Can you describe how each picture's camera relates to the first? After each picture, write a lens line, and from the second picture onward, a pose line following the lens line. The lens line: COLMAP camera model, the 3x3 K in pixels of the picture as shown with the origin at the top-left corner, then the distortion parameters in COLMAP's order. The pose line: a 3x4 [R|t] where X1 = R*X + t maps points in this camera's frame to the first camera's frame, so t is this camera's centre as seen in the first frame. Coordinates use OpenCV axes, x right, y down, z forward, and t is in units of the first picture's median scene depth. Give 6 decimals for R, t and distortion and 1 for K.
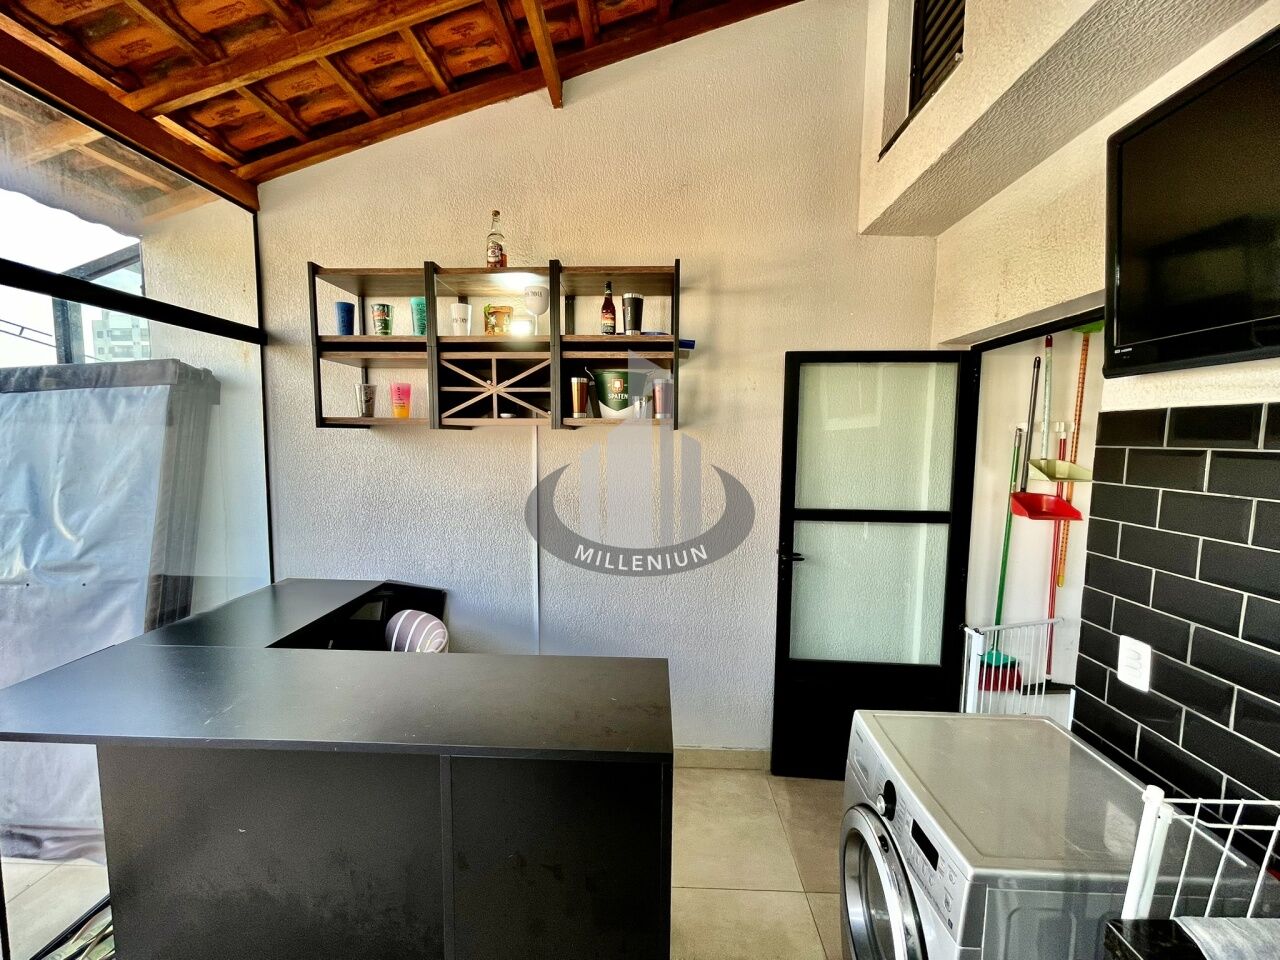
lens RADIAL K [[519.2, 0, 639.1], [0, 519.2, 482.6], [0, 0, 1]] dist [-0.003162, 0.001426]
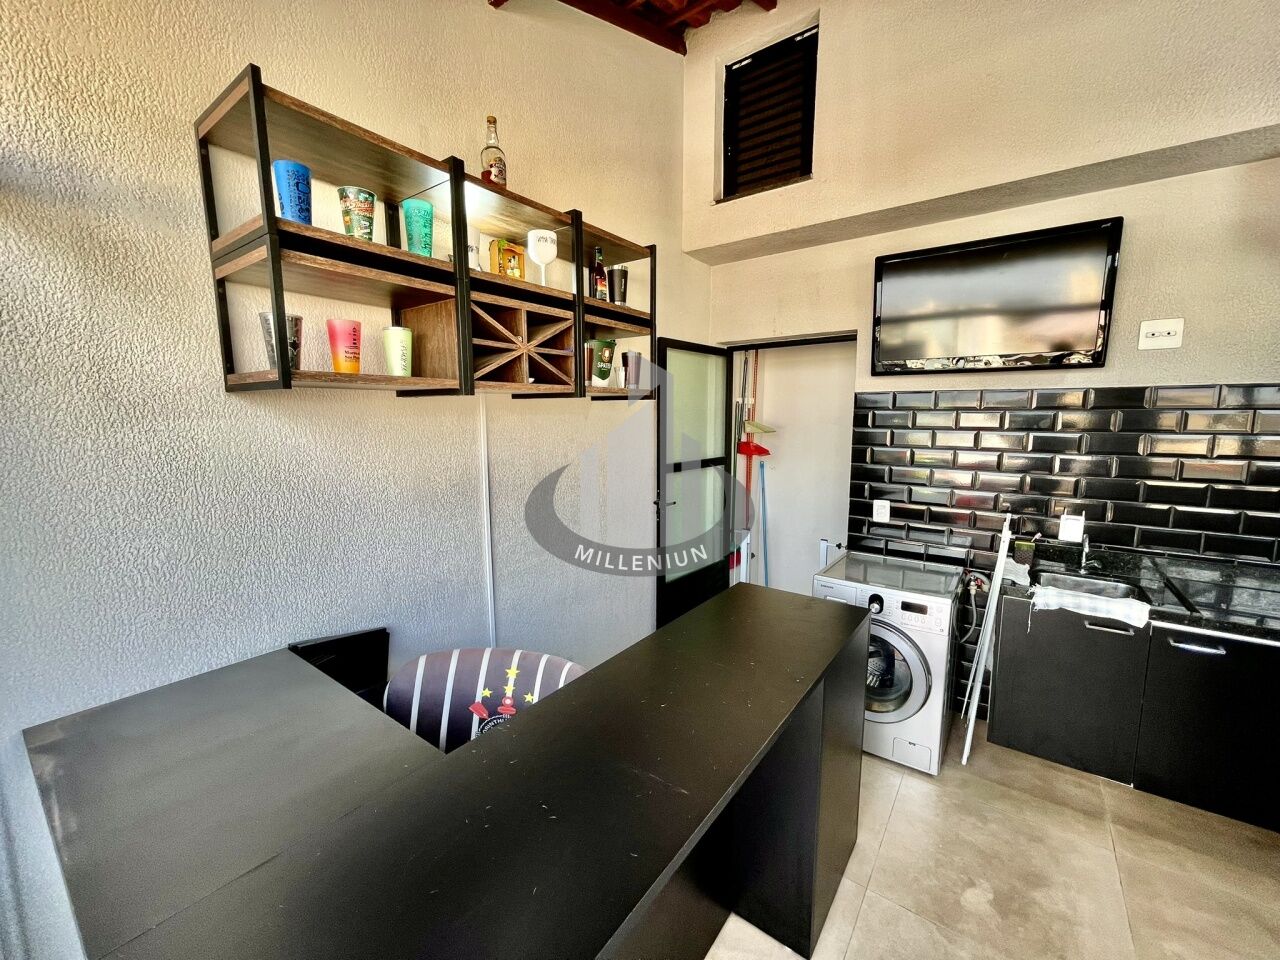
lens RADIAL K [[519.2, 0, 641.2], [0, 519.2, 483.4], [0, 0, 1]] dist [-0.003162, 0.001426]
pose [[0.566536, -0.120139, 0.815232, -0.869141], [0.078776, 0.992680, 0.091544, -0.026677], [-0.820263, 0.012357, 0.571853, 0.378239]]
